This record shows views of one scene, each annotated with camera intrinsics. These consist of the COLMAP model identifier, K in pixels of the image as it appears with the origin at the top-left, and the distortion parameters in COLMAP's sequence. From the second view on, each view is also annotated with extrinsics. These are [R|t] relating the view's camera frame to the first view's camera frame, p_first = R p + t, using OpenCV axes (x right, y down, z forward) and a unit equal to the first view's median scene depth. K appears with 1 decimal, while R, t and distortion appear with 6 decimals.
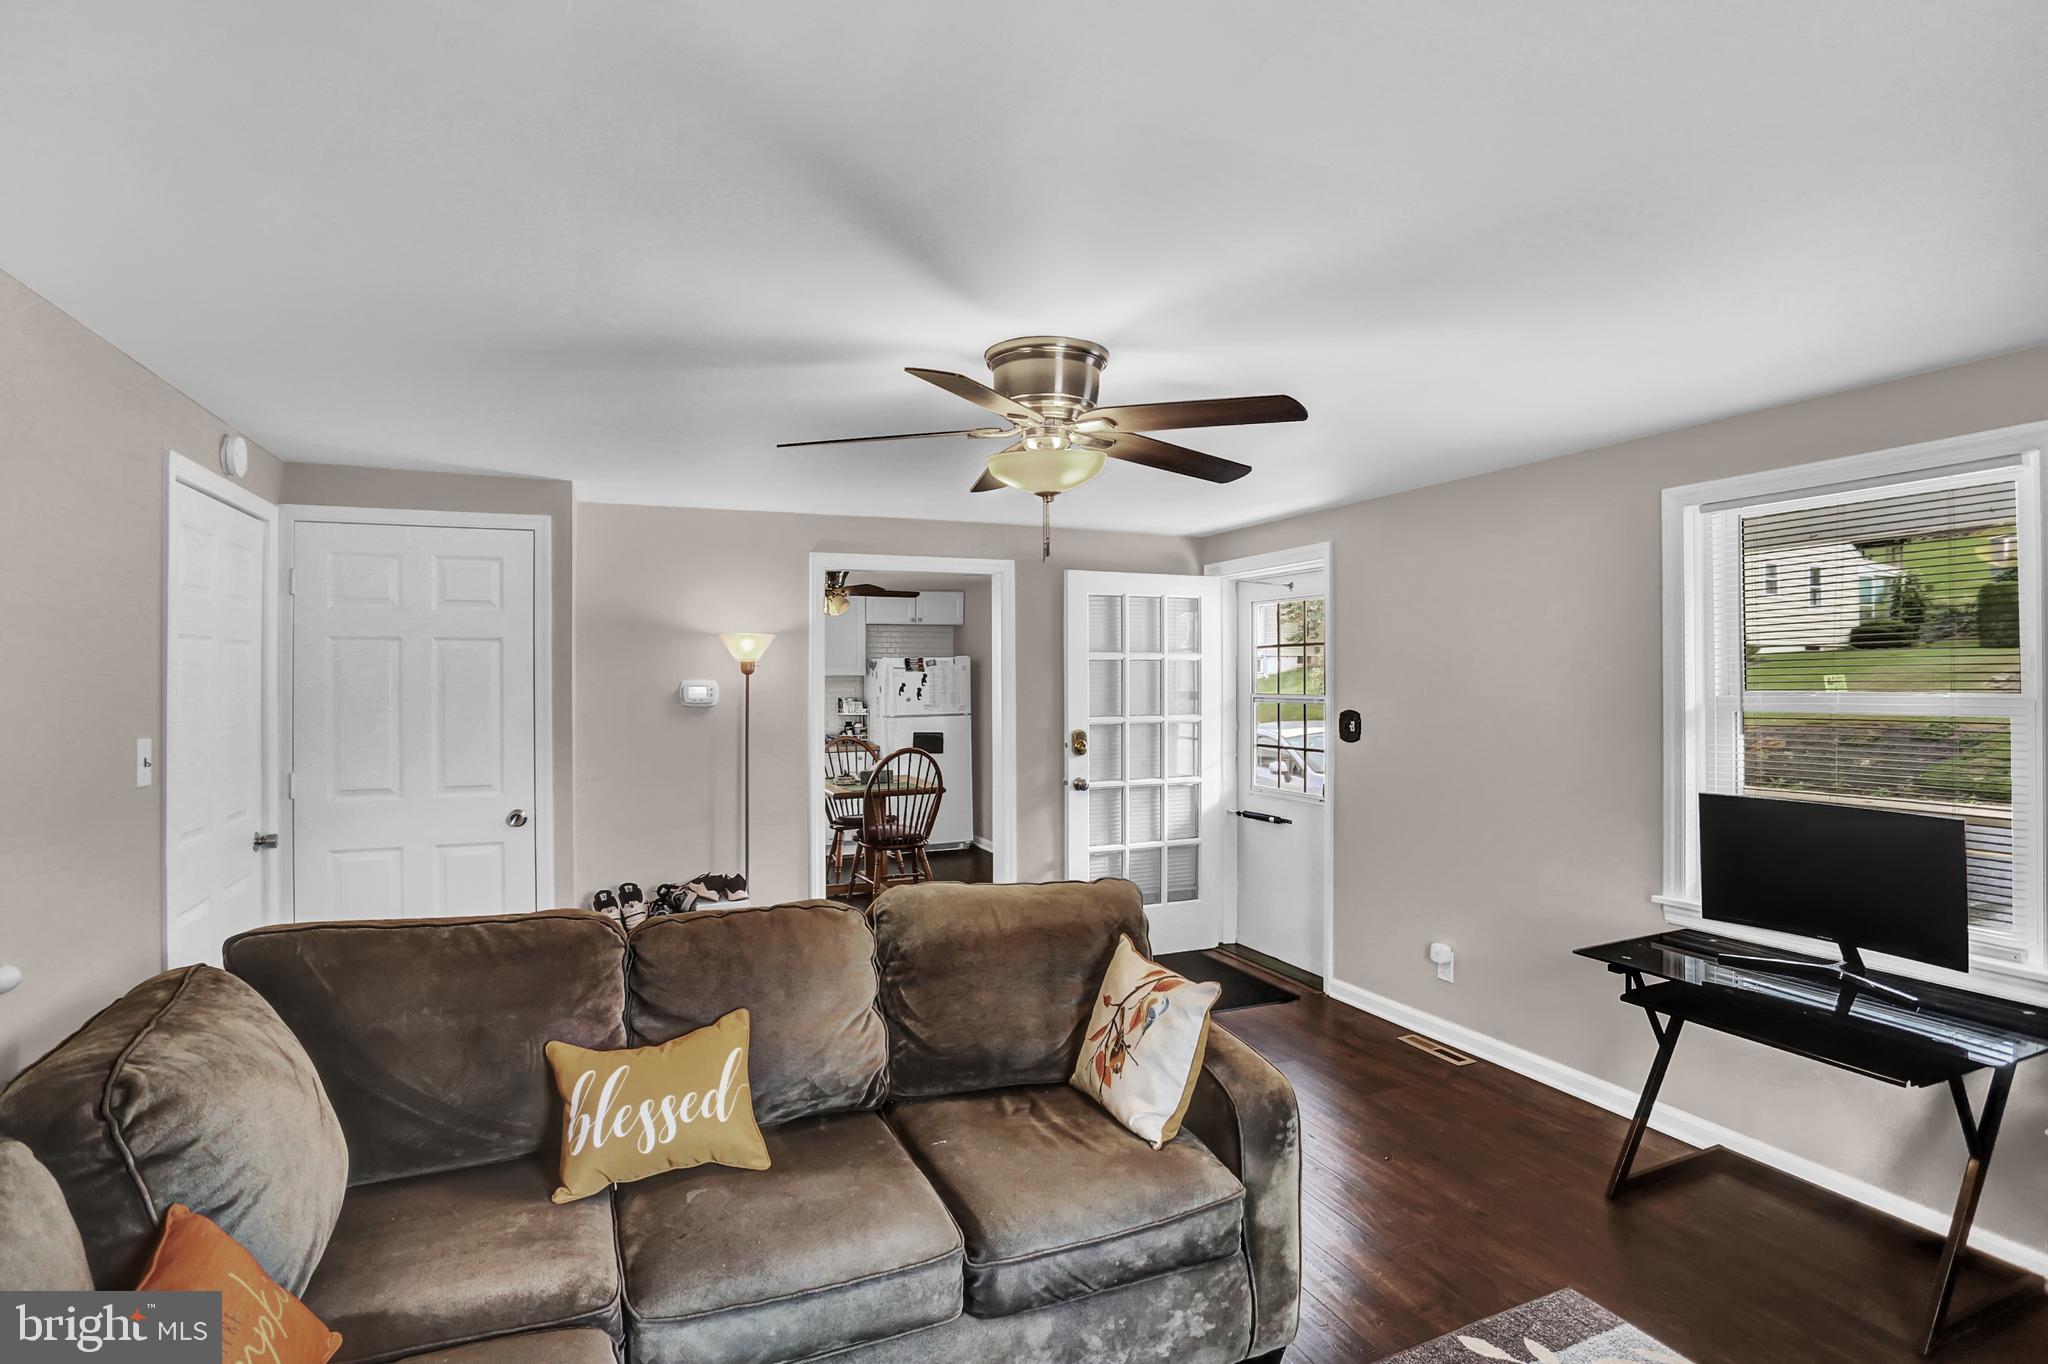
lens RADIAL K [[1041.3, 0, 1024.0], [0, 1041.3, 682.0], [0, 0, 1]] dist [-0.036970, 0.001749]
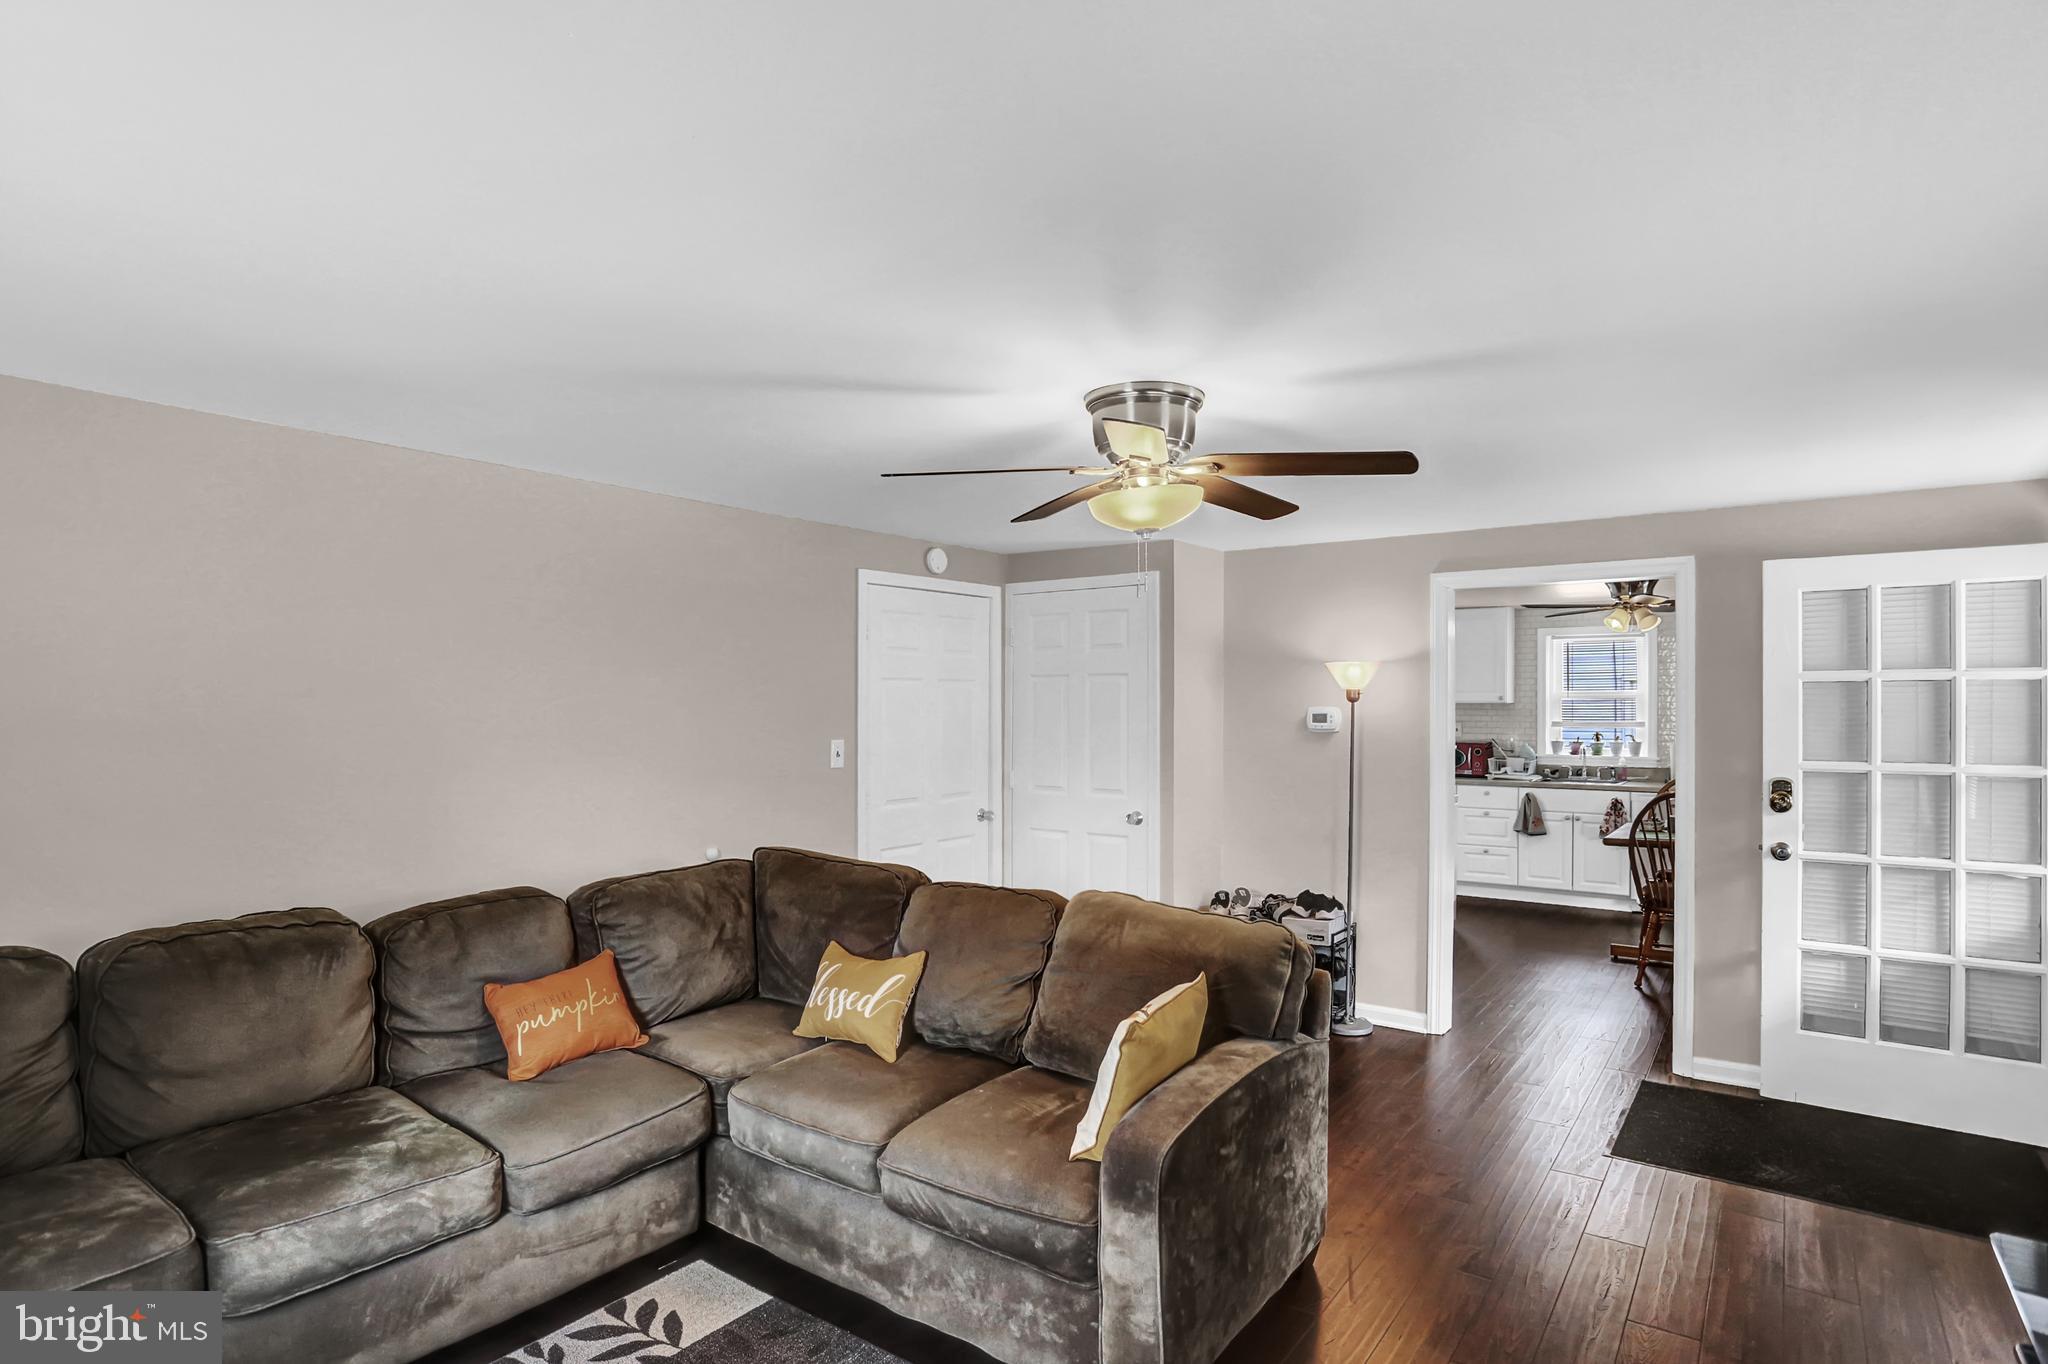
lens RADIAL K [[1100.9, 0, 1024.0], [0, 1100.9, 682.0], [0, 0, 1]] dist [-0.089013, 0.050662]
pose [[0.503119, -0.013946, -0.864104, 0.525231], [-0.005006, 0.999806, -0.019051, -0.004983], [0.864202, 0.013910, 0.502952, 0.197329]]
